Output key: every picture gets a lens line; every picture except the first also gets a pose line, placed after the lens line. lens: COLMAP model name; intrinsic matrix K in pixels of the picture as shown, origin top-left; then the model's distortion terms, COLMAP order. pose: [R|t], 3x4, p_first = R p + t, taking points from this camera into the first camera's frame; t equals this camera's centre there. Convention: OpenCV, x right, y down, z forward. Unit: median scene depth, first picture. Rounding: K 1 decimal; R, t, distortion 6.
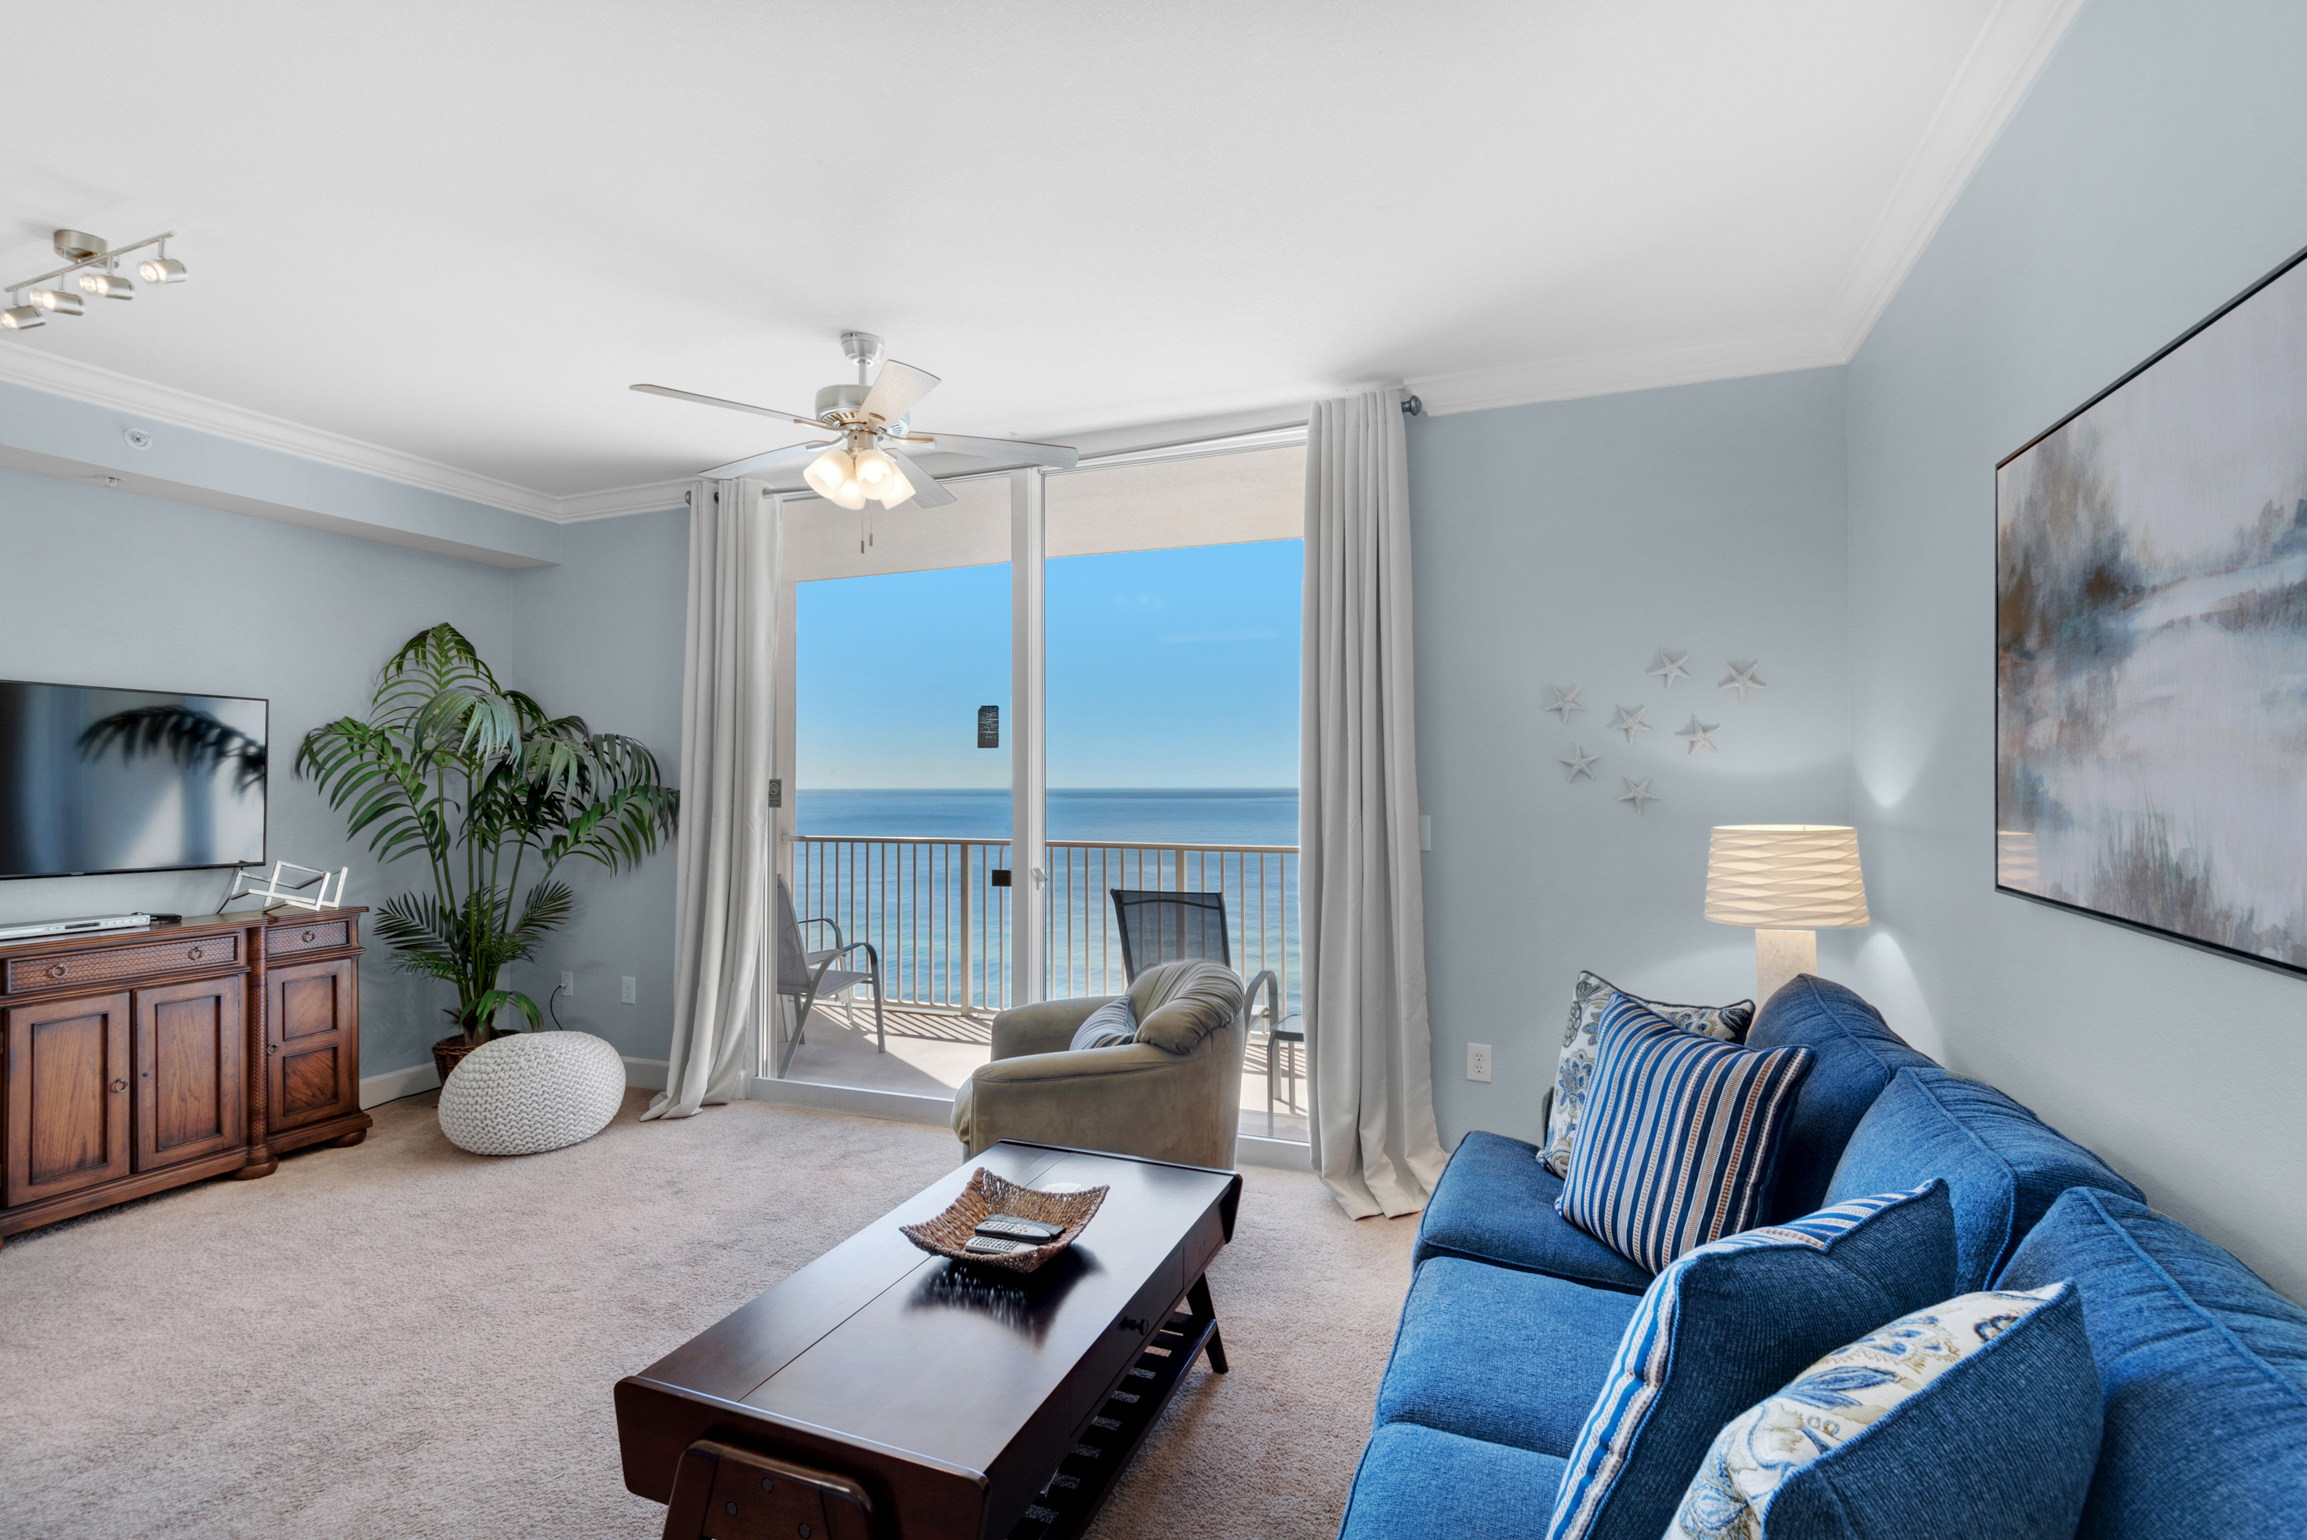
lens RADIAL K [[1071.5, 0, 1132.6], [0, 1071.5, 778.5], [0, 0, 1]] dist [0.052188, -0.000137]
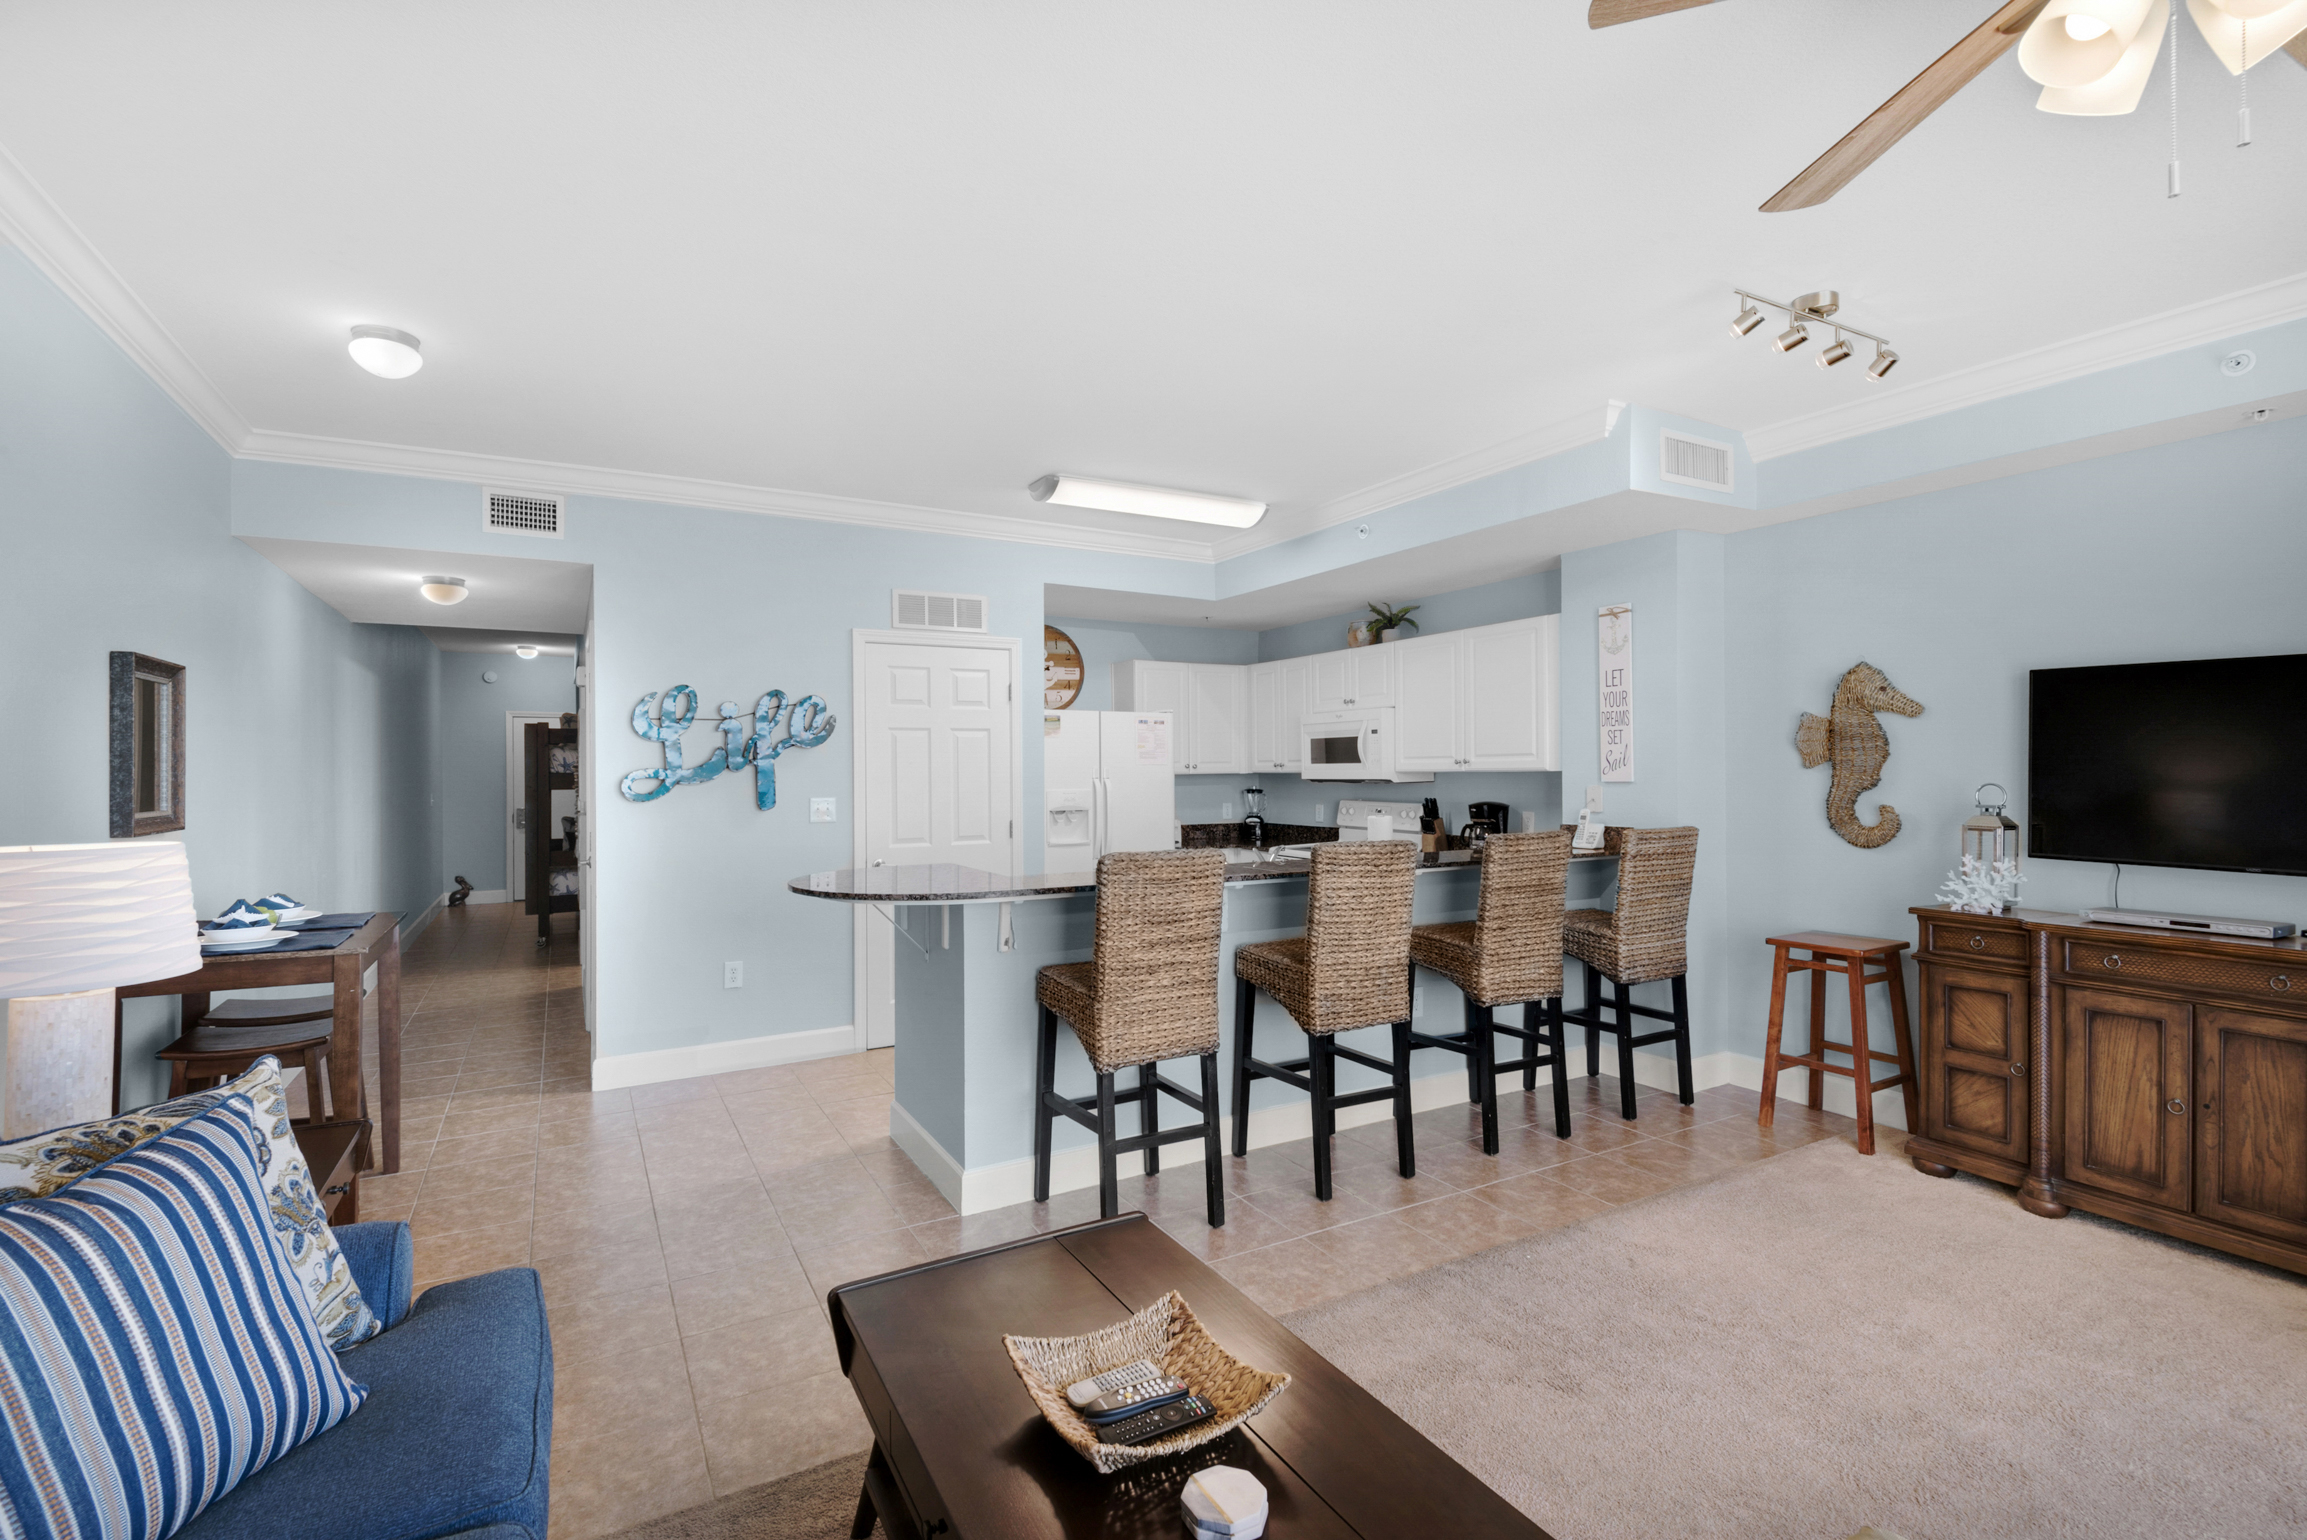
lens RADIAL K [[1043.1, 0, 1153.5], [0, 1043.1, 770.0], [0, 0, 1]] dist [-0.000870, -0.000307]
pose [[-0.613629, 0.001814, -0.789593, 0.232614], [0.003090, 0.999995, -0.000104, 0.003139], [0.789589, -0.002503, -0.613631, 0.797730]]
